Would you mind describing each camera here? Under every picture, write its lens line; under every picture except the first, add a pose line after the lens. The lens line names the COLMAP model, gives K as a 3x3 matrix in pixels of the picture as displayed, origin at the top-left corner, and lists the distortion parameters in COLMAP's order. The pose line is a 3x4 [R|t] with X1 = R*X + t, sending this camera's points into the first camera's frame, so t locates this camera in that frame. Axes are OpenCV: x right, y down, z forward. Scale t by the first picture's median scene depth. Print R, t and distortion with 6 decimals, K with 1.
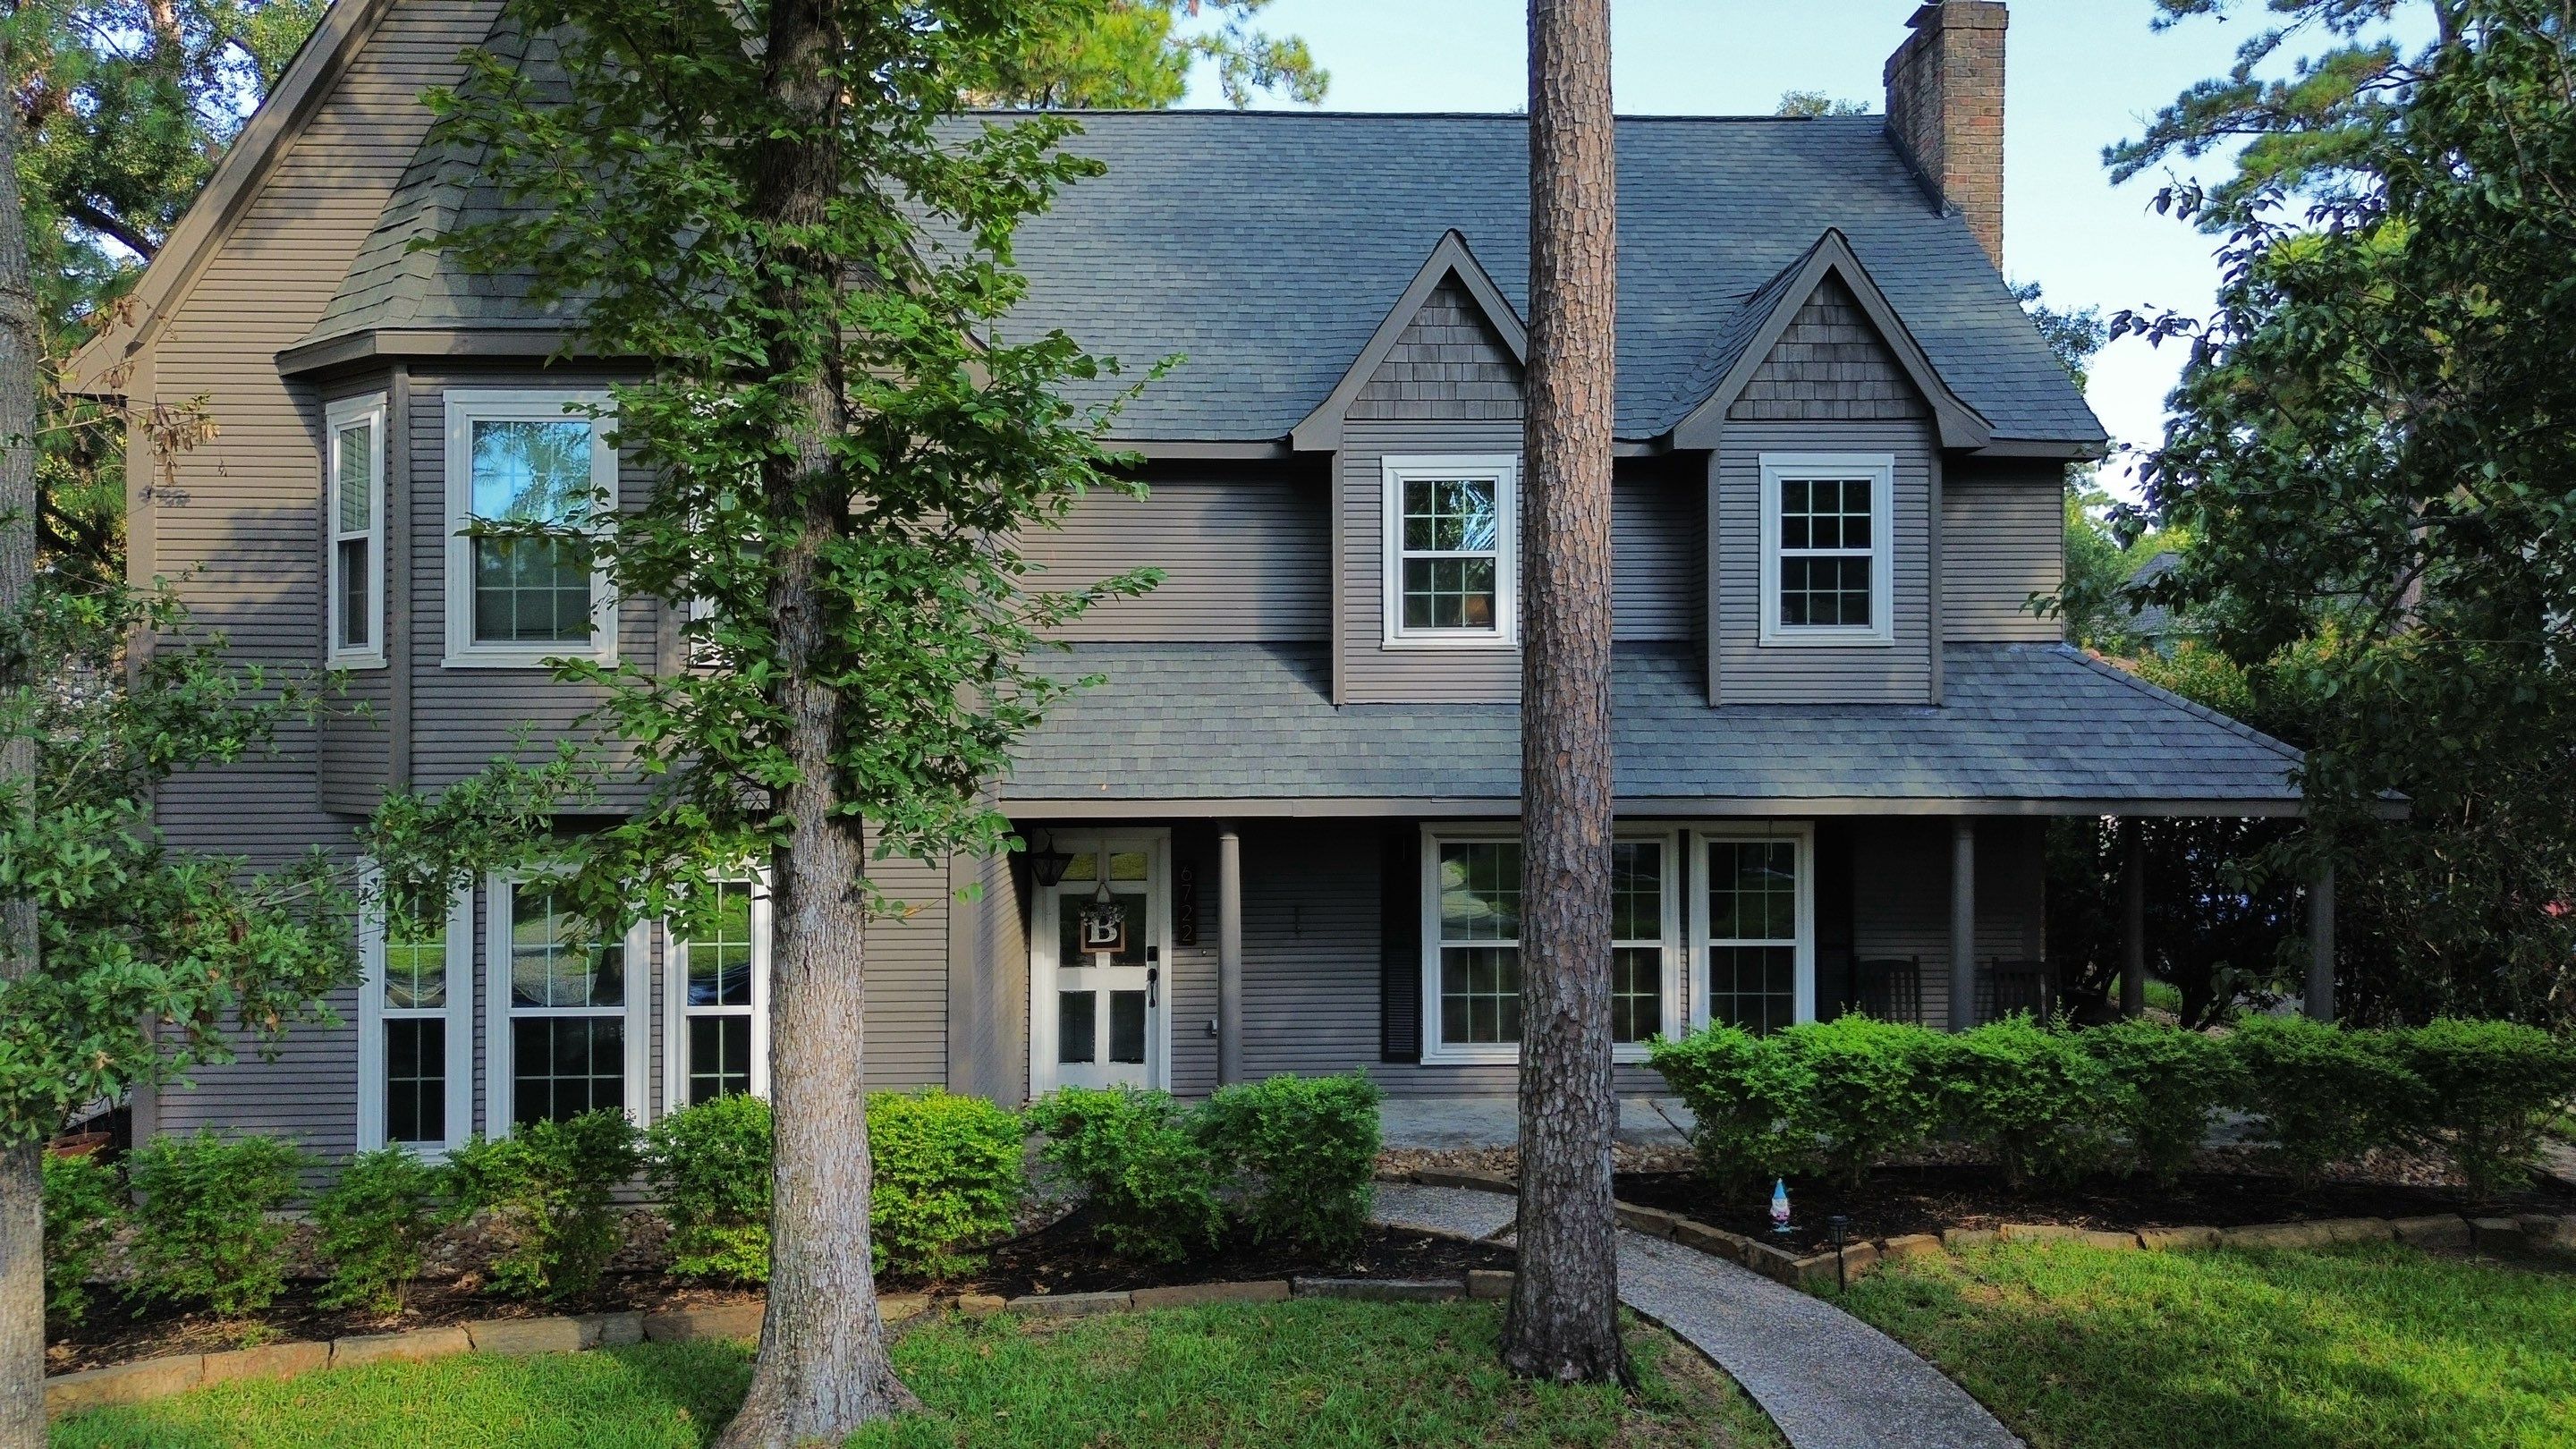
lens RADIAL K [[1946.8, 0, 1311.5], [0, 1946.8, 714.7], [0, 0, 1]] dist [0.027058, 0.000539]
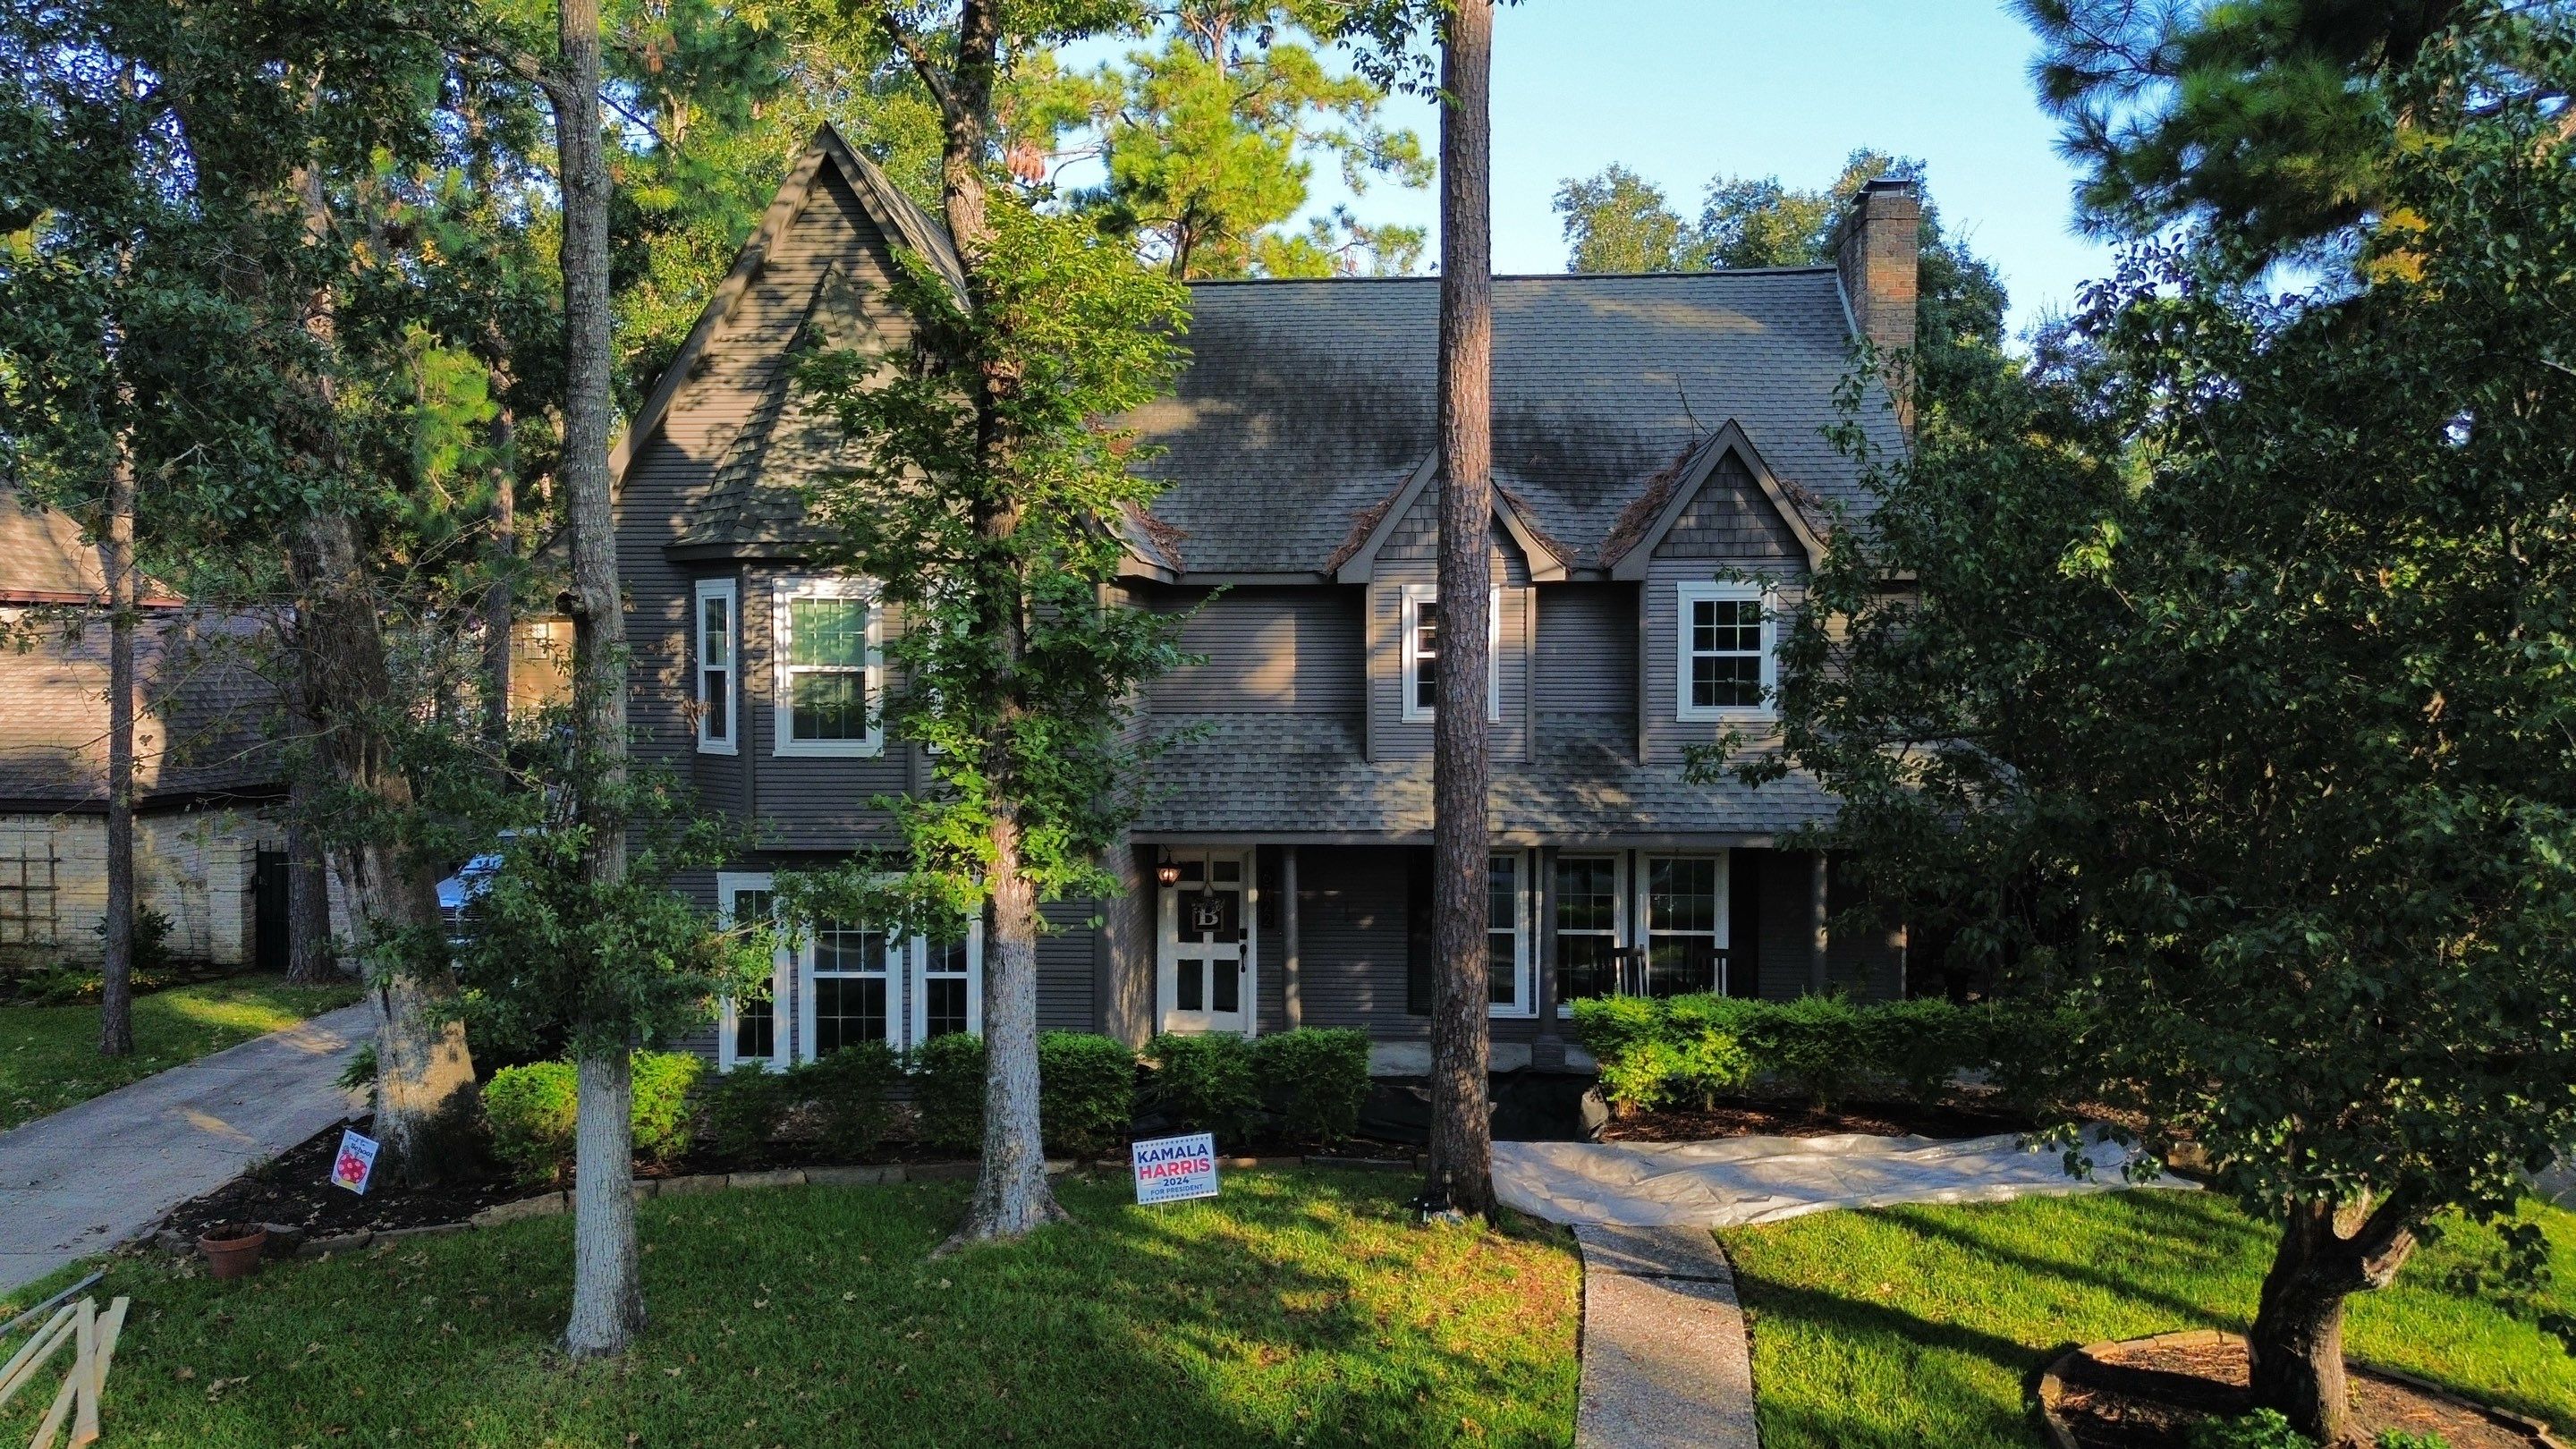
lens RADIAL K [[1898.6, 0, 1288.0], [0, 1898.6, 724.5], [0, 0, 1]] dist [0.085928, 0.000411]
pose [[0.994824, 0.005126, -0.101479, 0.094054], [-0.001332, 0.999299, 0.037418, -0.084032], [0.101600, -0.037089, 0.994134, -0.373041]]
